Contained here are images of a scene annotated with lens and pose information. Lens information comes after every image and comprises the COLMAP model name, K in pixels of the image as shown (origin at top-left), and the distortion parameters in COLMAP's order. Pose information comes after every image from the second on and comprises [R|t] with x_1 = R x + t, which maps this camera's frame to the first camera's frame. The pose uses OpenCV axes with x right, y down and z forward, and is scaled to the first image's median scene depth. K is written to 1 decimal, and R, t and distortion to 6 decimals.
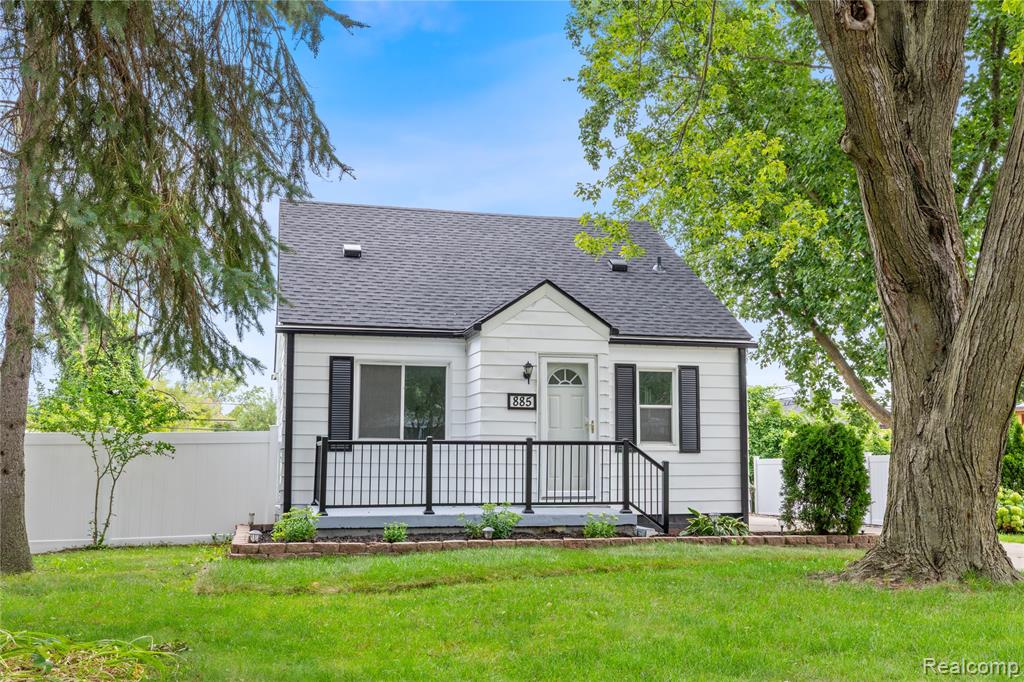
lens RADIAL K [[992.3, 0, 514.7], [0, 992.3, 340.4], [0, 0, 1]] dist [0.004479, 0.000000]
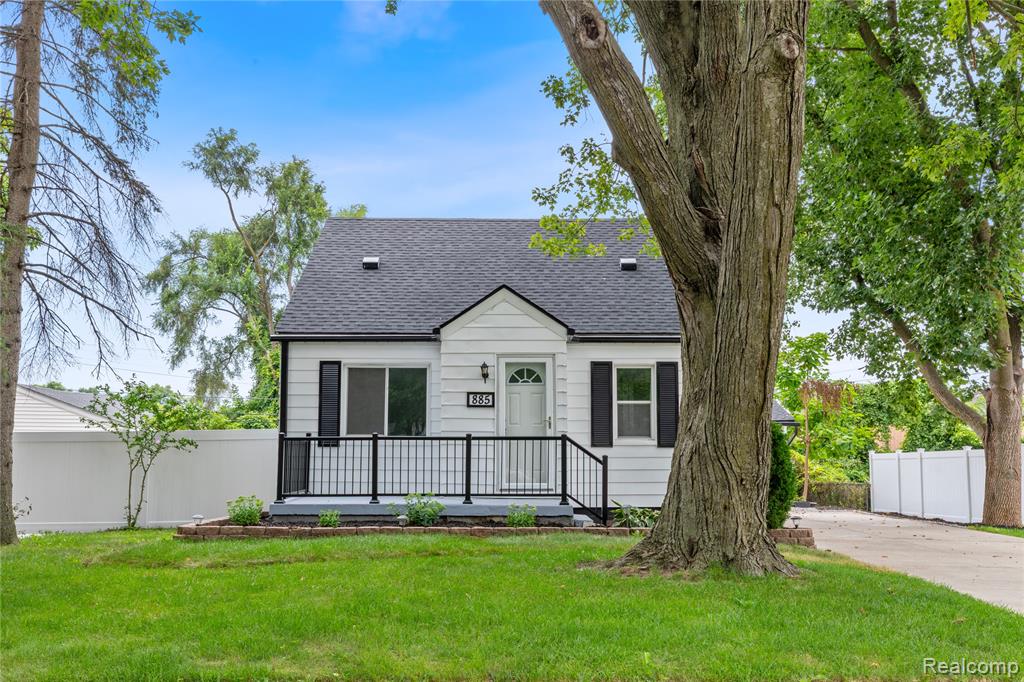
lens RADIAL K [[992.3, 0, 510.2], [0, 992.3, 341.9], [0, 0, 1]] dist [0.004479, 0.000000]
pose [[0.971215, -0.027022, -0.236665, 0.291818], [0.028553, 0.999588, 0.003047, -0.002911], [0.236485, -0.009717, 0.971586, -0.030825]]
